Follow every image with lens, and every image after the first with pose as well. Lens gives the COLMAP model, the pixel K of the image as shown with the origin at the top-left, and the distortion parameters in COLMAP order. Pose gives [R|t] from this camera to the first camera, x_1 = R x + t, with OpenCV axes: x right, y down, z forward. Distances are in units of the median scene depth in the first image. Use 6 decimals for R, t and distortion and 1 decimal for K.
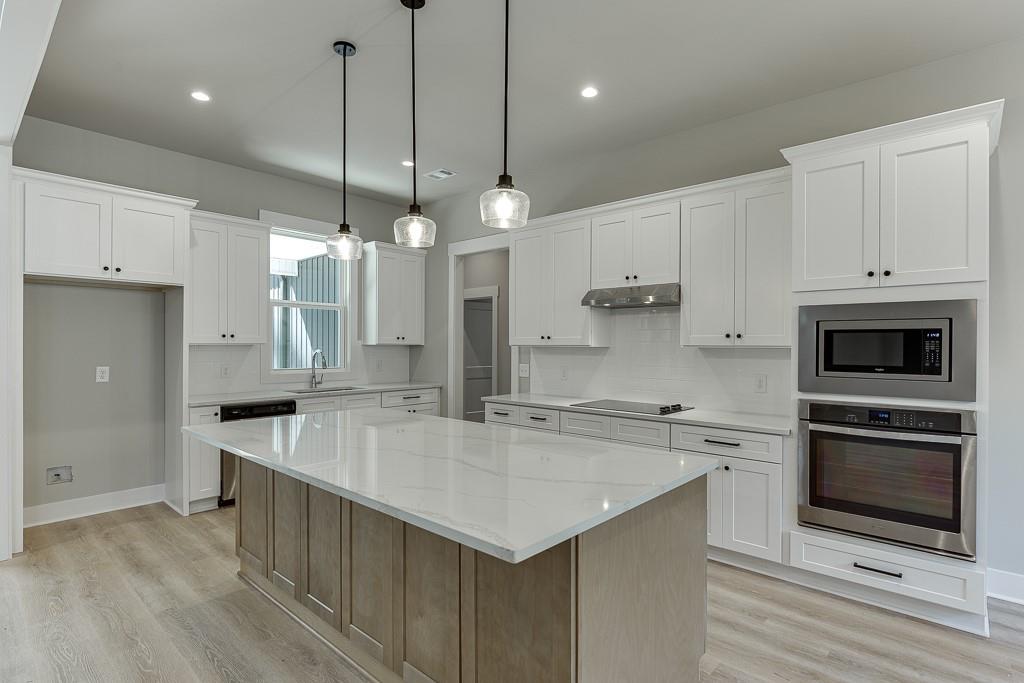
lens RADIAL K [[513.3, 0, 515.0], [0, 513.3, 344.5], [0, 0, 1]] dist [-0.005355, 0.000049]
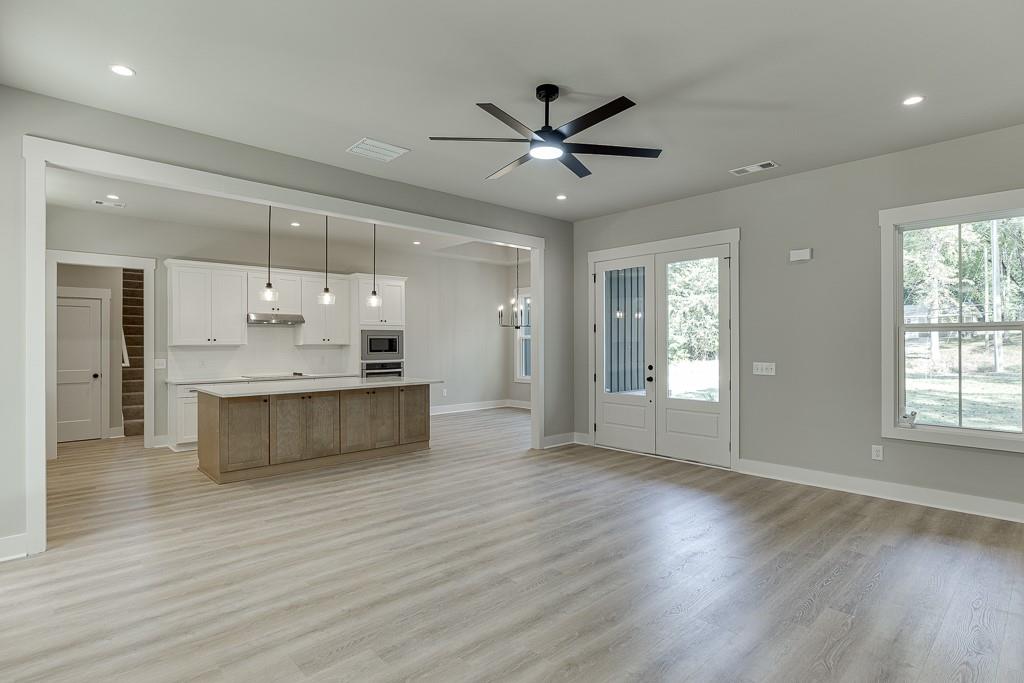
lens RADIAL K [[513.3, 0, 515.1], [0, 513.3, 344.1], [0, 0, 1]] dist [-0.005355, 0.000049]
pose [[0.095259, -0.007469, 0.995424, -2.005287], [0.006591, 0.999955, 0.006872, -0.008636], [-0.995431, 0.005906, 0.095304, -0.108463]]
